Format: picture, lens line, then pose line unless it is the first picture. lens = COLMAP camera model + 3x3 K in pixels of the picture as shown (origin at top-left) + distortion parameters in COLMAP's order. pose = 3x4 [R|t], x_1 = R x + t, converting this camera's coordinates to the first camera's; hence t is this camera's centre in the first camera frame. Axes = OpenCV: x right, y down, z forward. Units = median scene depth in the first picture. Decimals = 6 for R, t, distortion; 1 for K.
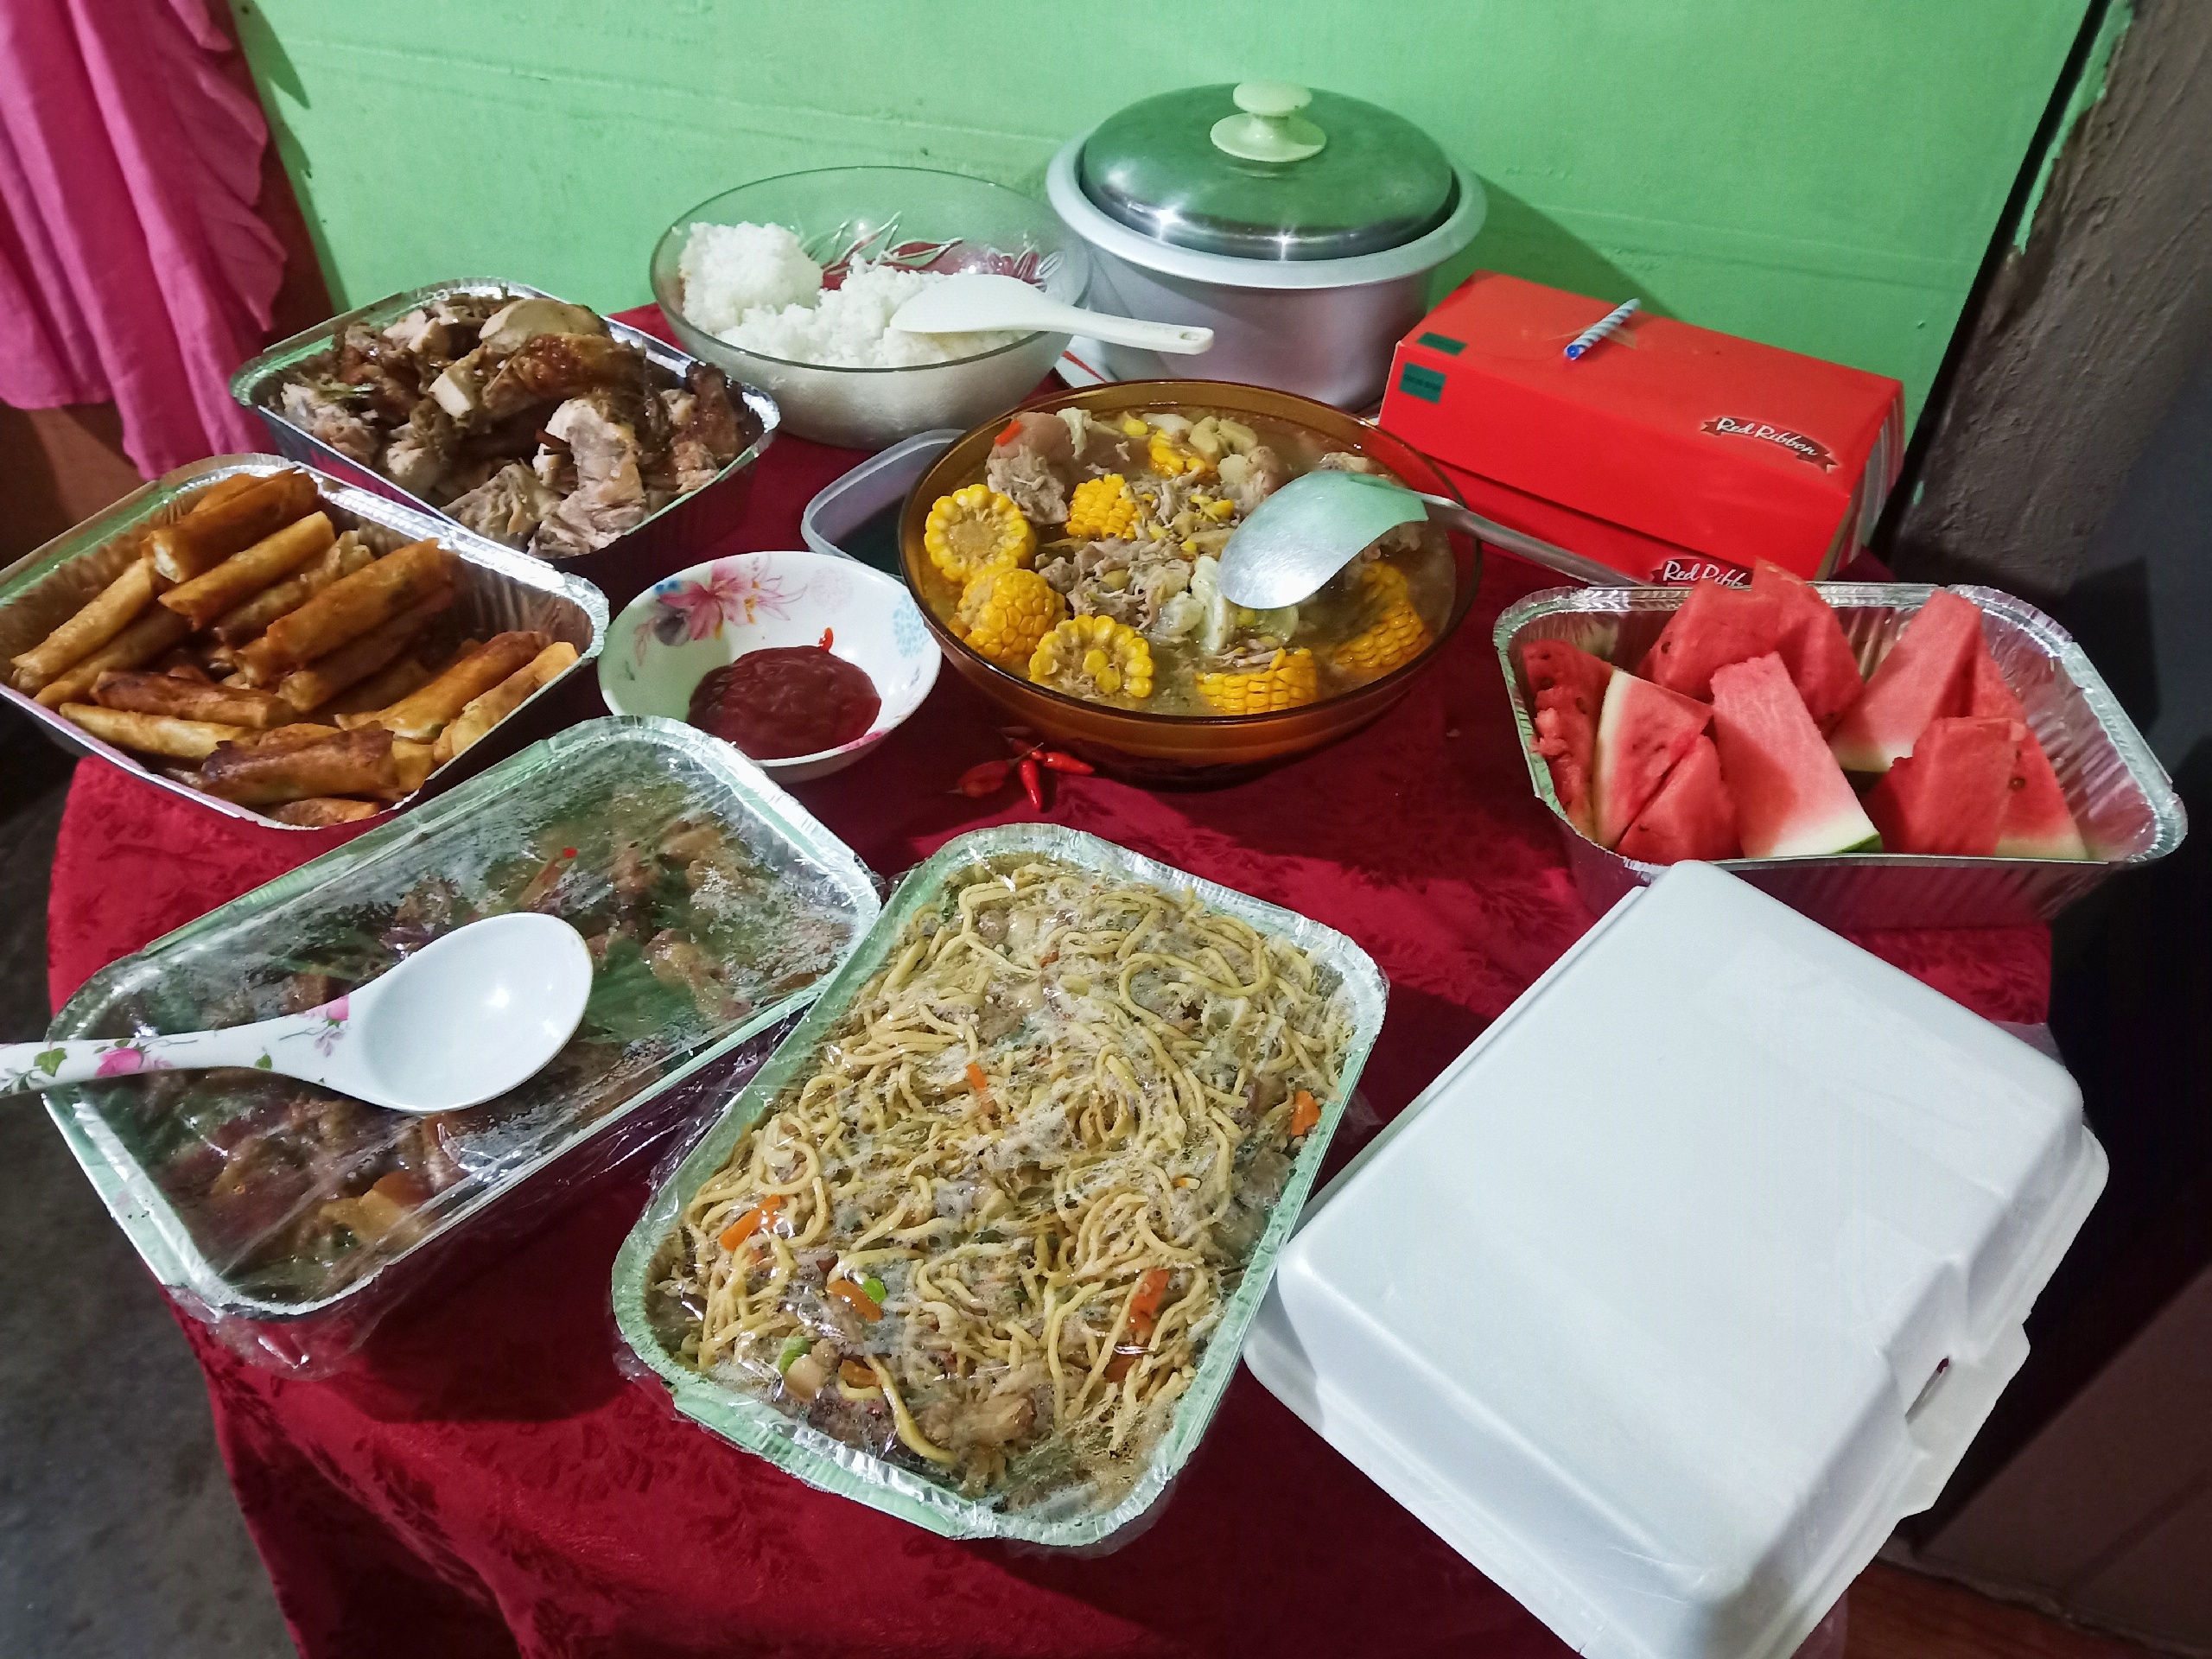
lens RADIAL K [[1618.4, 0, 1106.0], [0, 1618.4, 829.5], [0, 0, 1]] dist [-0.005699, 0.005752]
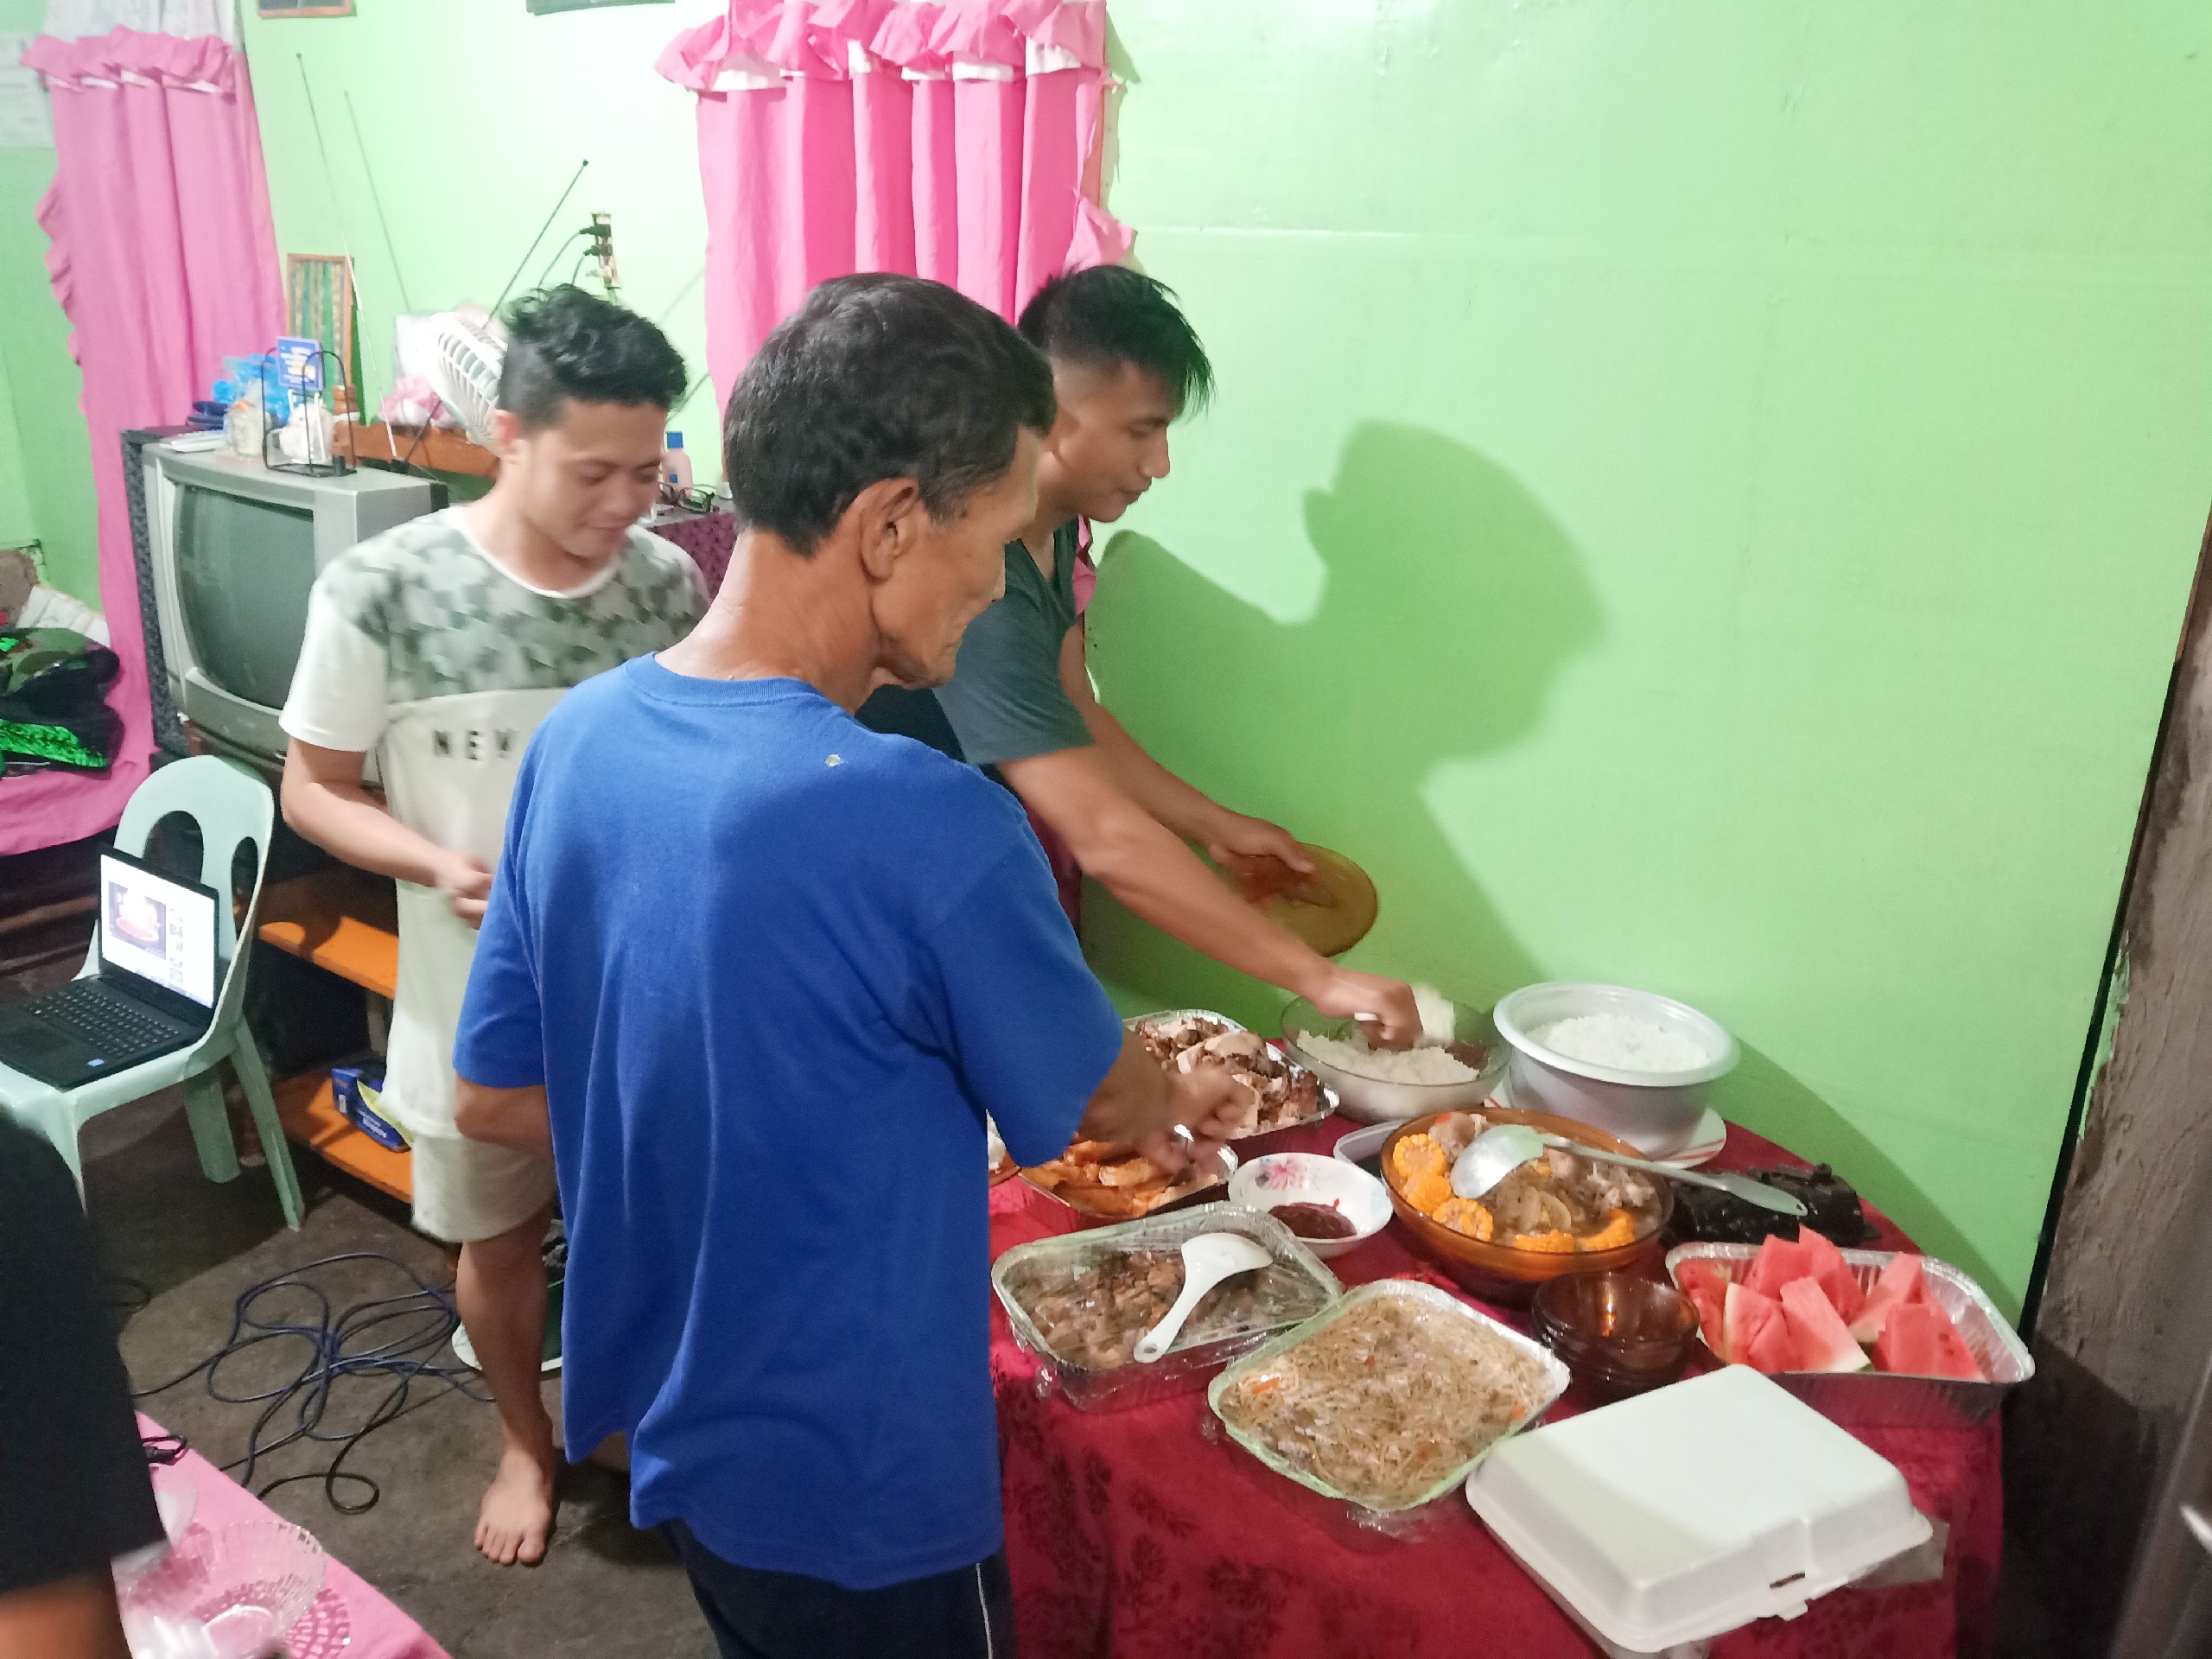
lens RADIAL K [[1618.4, 0, 1106.0], [0, 1618.4, 829.5], [0, 0, 1]] dist [-0.005699, 0.005752]
pose [[0.934821, 0.105558, -0.339068, 0.191801], [-0.259830, 0.854160, -0.450443, 0.467175], [0.242070, 0.509183, 0.825914, -0.957260]]
